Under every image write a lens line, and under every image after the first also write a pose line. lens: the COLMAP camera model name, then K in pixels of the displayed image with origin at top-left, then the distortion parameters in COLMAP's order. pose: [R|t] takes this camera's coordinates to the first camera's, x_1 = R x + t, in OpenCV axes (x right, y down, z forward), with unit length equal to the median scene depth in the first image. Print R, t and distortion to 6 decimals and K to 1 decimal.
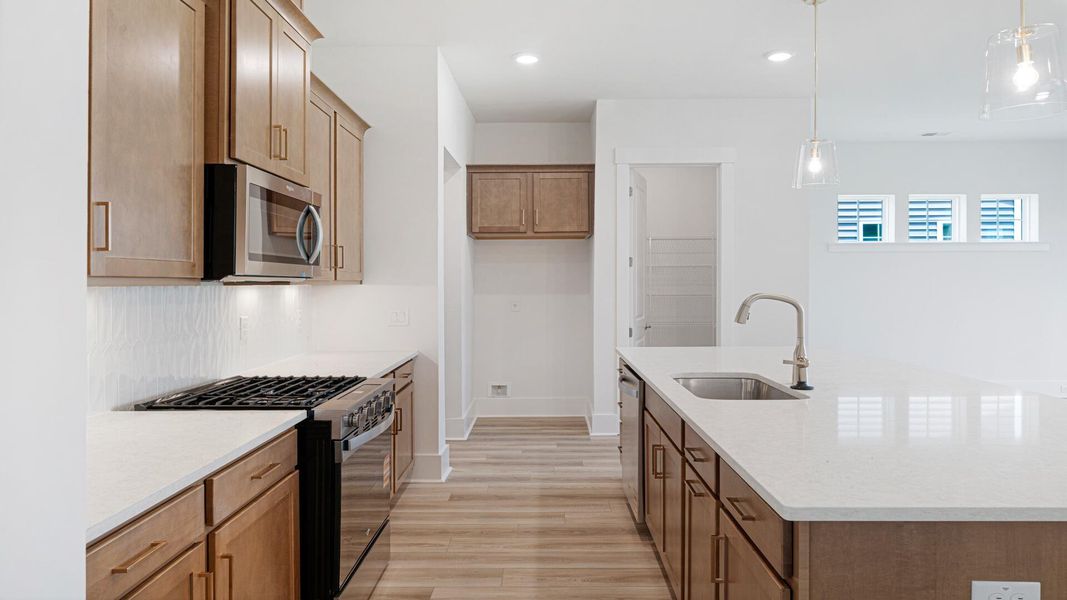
lens RADIAL K [[690.1, 0, 533.5], [0, 690.1, 300.0], [0, 0, 1]] dist [-0.023089, -0.001215]
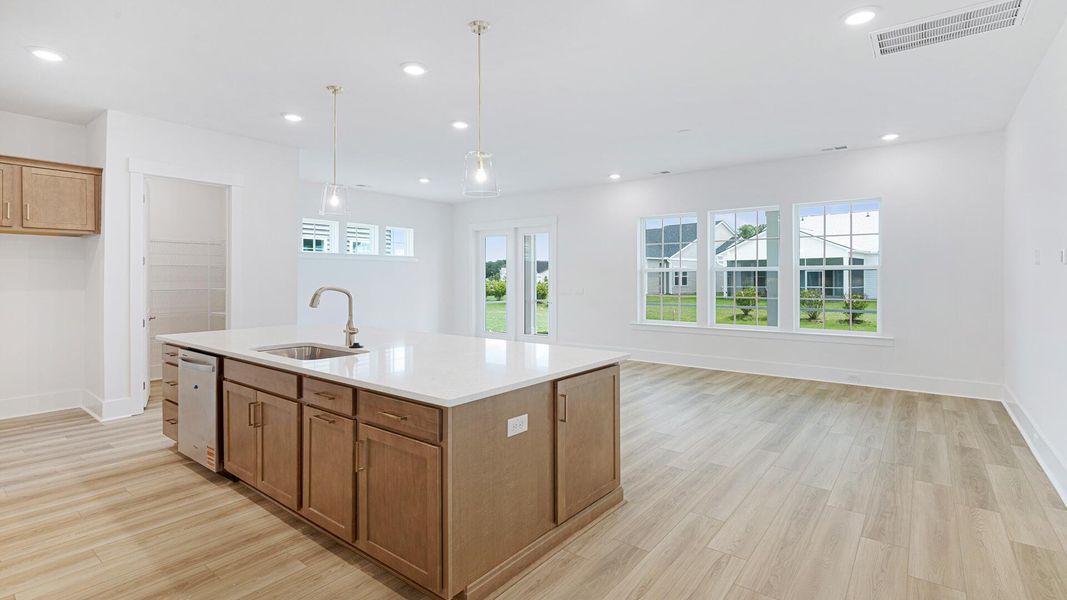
lens RADIAL K [[496.6, 0, 533.5], [0, 496.6, 300.0], [0, 0, 1]] dist [-0.000704, 0.000016]
pose [[0.602943, -0.028956, 0.797259, -0.186120], [0.017199, 0.999581, 0.023296, 0.001461], [-0.797599, -0.000334, 0.603188, -0.000120]]
